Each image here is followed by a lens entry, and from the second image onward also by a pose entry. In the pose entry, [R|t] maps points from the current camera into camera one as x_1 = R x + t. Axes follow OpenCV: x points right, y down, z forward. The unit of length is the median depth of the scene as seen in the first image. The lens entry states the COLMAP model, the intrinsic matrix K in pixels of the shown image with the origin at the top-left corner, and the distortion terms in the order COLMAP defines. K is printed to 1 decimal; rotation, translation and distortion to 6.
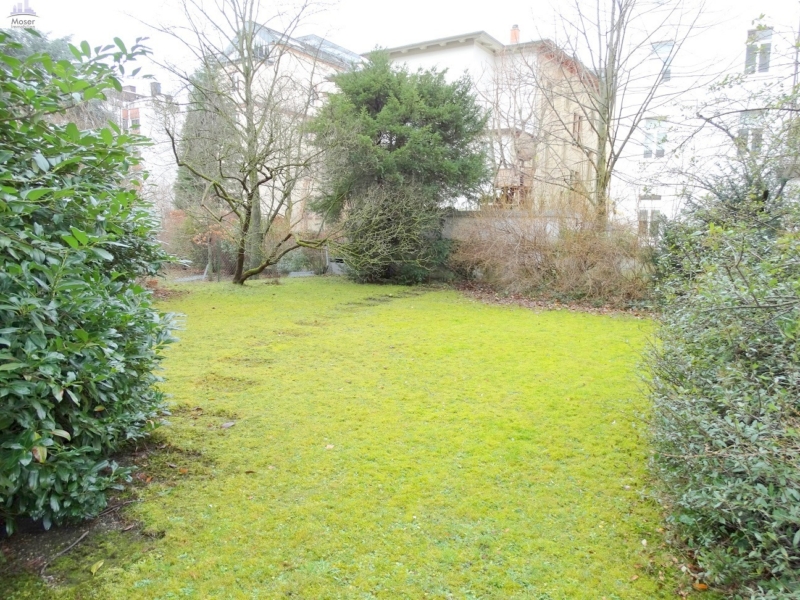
lens RADIAL K [[563.9, 0, 403.4], [0, 563.9, 297.8], [0, 0, 1]] dist [0.006079, 0.006706]
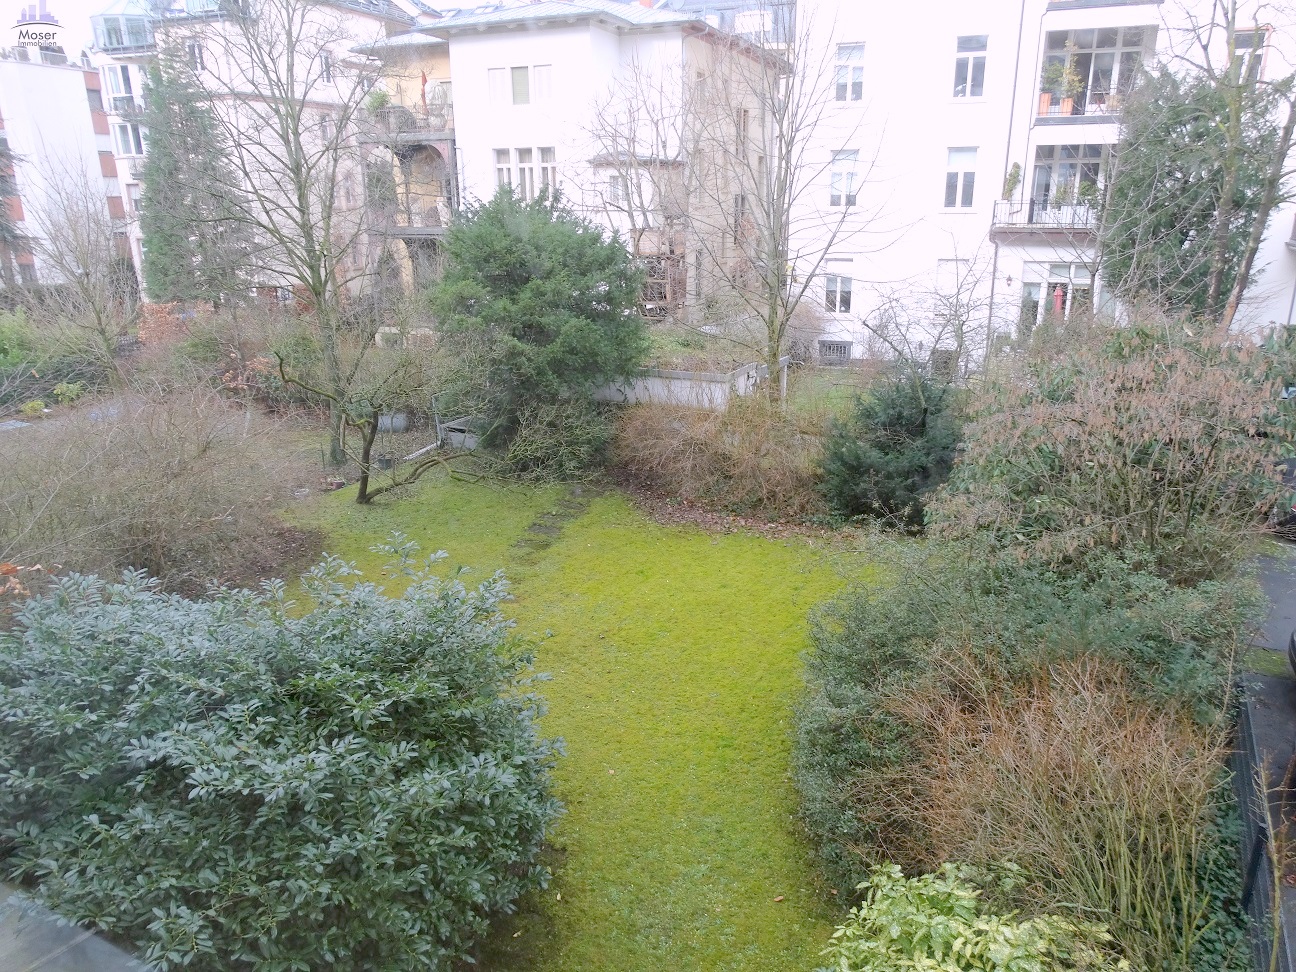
lens RADIAL K [[913.5, 0, 646.1], [0, 913.5, 488.7], [0, 0, 1]] dist [0.006079, 0.006706]
pose [[0.980641, -0.088915, 0.174464, -0.132005], [0.054557, 0.979746, 0.192671, -0.323988], [-0.188061, -0.179423, 0.965630, -0.440114]]
